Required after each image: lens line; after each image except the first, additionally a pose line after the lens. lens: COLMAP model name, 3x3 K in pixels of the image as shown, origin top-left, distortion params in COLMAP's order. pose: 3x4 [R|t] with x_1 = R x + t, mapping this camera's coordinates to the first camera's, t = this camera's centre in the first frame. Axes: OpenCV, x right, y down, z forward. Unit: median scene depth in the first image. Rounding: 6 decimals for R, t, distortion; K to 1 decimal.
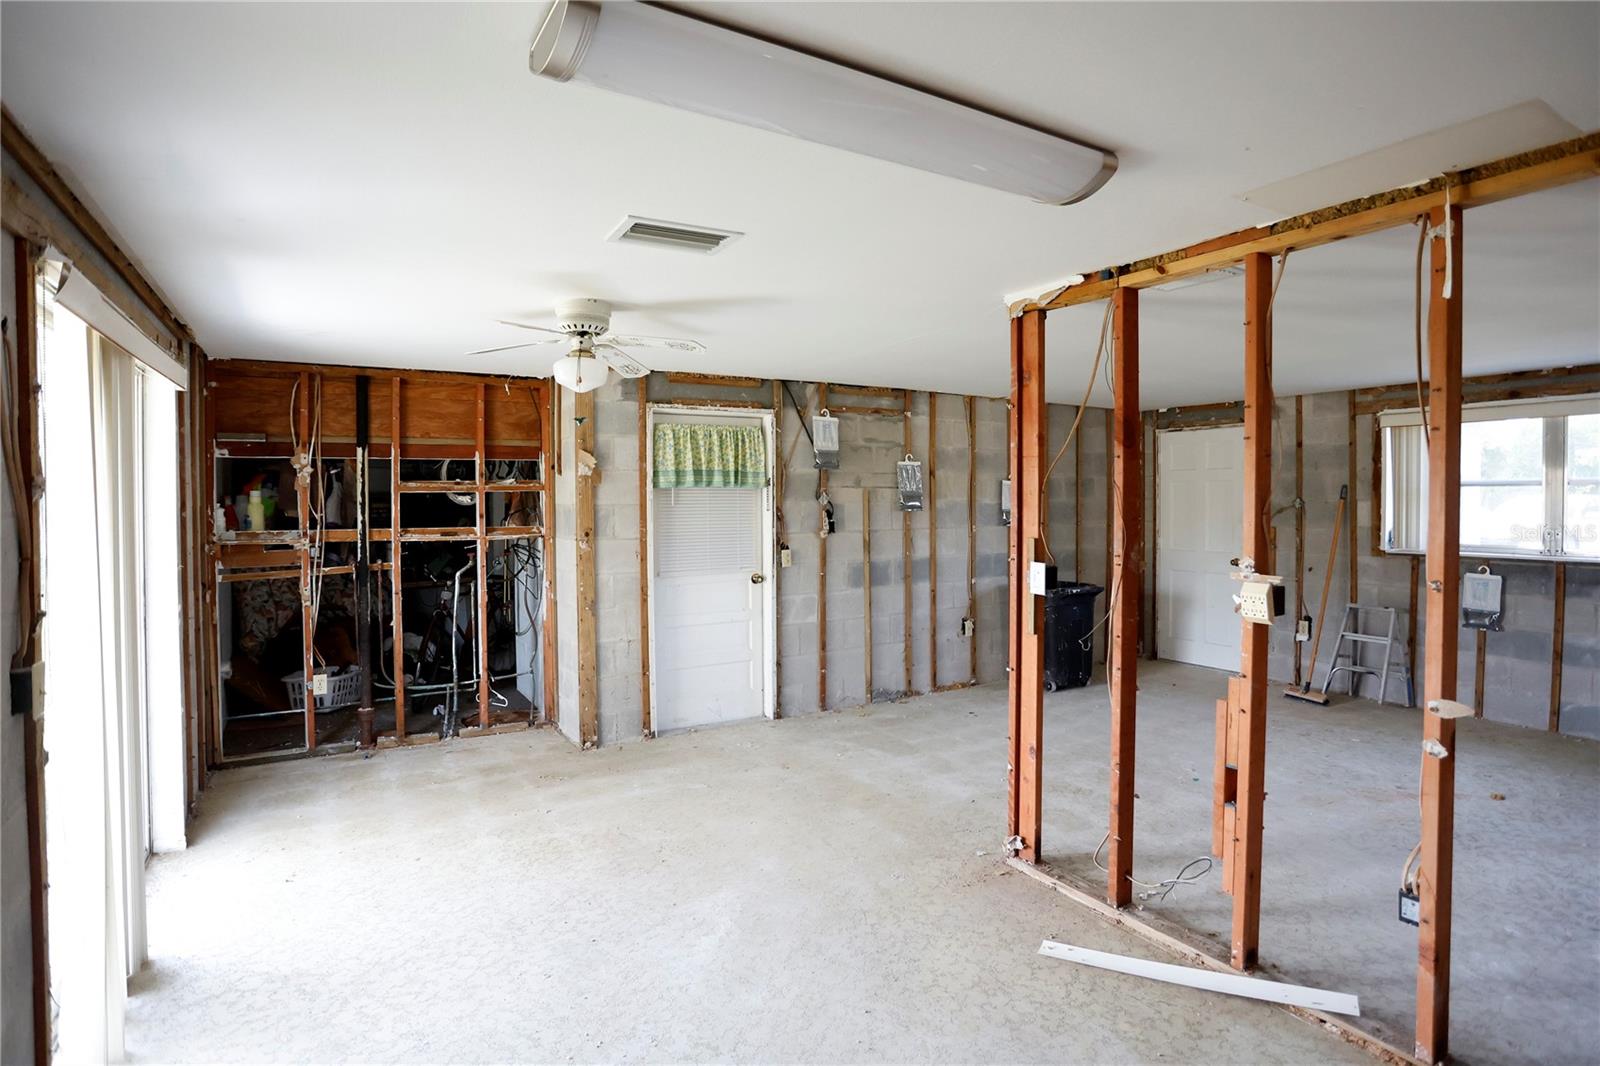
lens RADIAL K [[840.9, 0, 839.1], [0, 840.9, 502.4], [0, 0, 1]] dist [-0.090700, 0.032423]
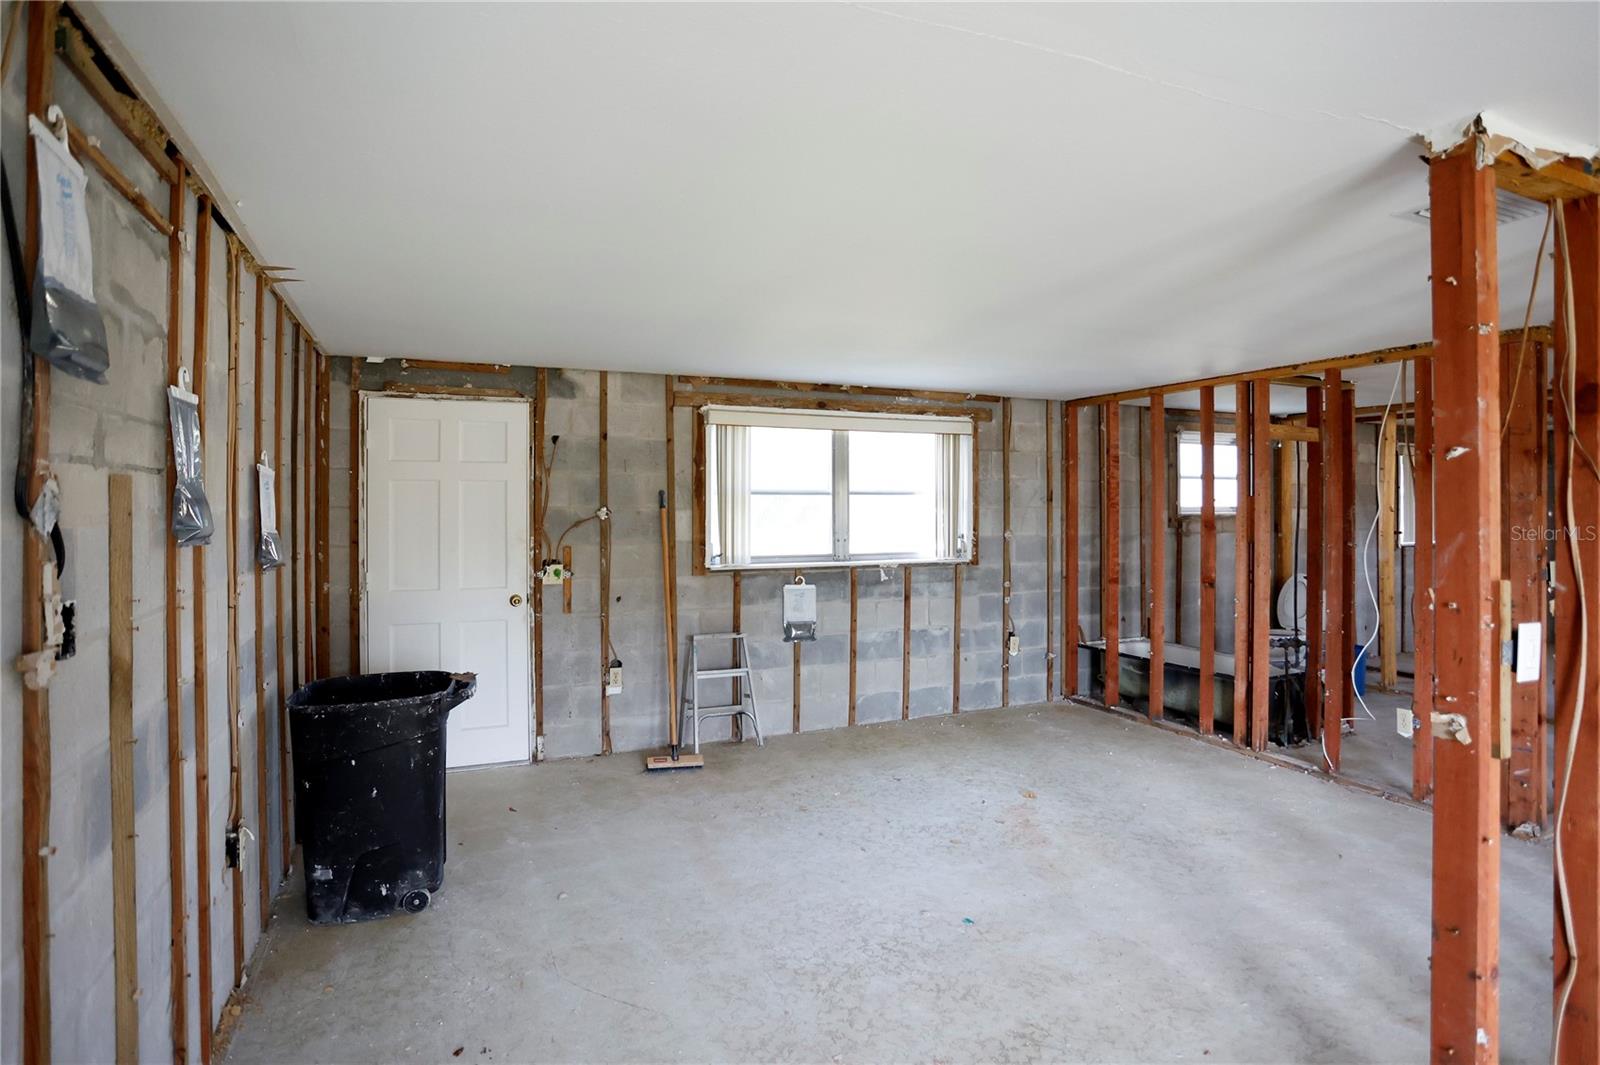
lens RADIAL K [[840.9, 0, 839.1], [0, 840.9, 501.9], [0, 0, 1]] dist [-0.090700, 0.032423]
pose [[0.132130, 0.005450, 0.991217, -0.206598], [0.004096, 0.999973, -0.006044, -0.005110], [-0.991224, 0.004859, 0.132104, 0.817088]]
